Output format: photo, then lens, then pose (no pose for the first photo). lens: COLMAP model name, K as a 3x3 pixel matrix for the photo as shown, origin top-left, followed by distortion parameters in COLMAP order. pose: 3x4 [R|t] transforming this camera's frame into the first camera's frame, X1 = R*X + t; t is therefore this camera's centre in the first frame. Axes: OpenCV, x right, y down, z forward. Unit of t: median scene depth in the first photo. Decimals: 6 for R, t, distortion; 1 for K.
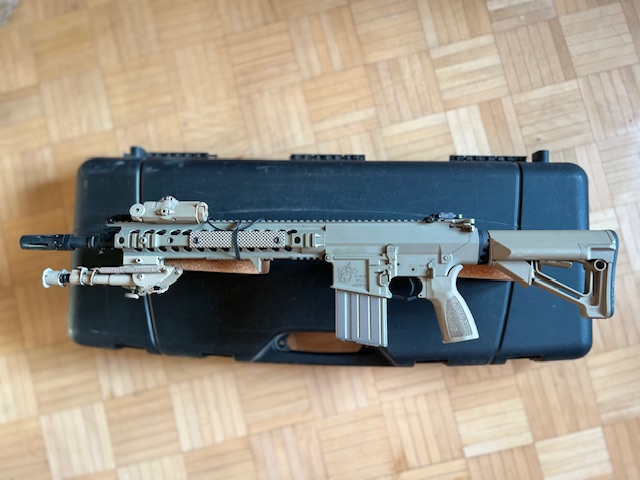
lens RADIAL K [[520.6, 0, 315.6], [0, 520.6, 242.0], [0, 0, 1]] dist [0.007177, -0.065114]
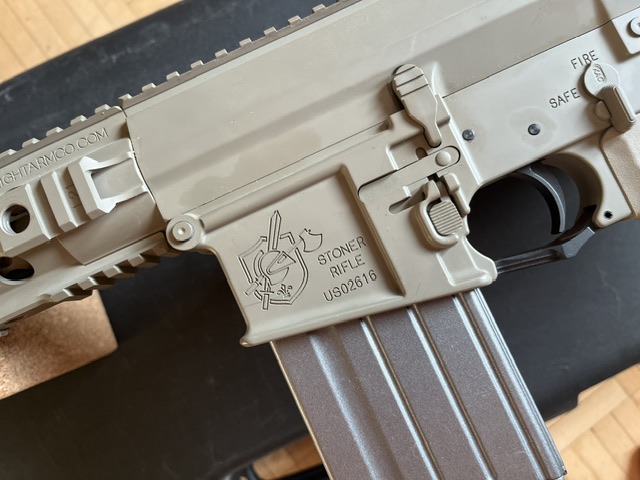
lens RADIAL K [[520.6, 0, 319.1], [0, 520.6, 239.3], [0, 0, 1]] dist [0.007177, -0.065114]
pose [[0.908466, -0.417102, 0.026753, 0.072332], [0.416890, 0.908859, 0.013359, 0.054837], [-0.029887, -0.000983, 0.999553, 0.769383]]
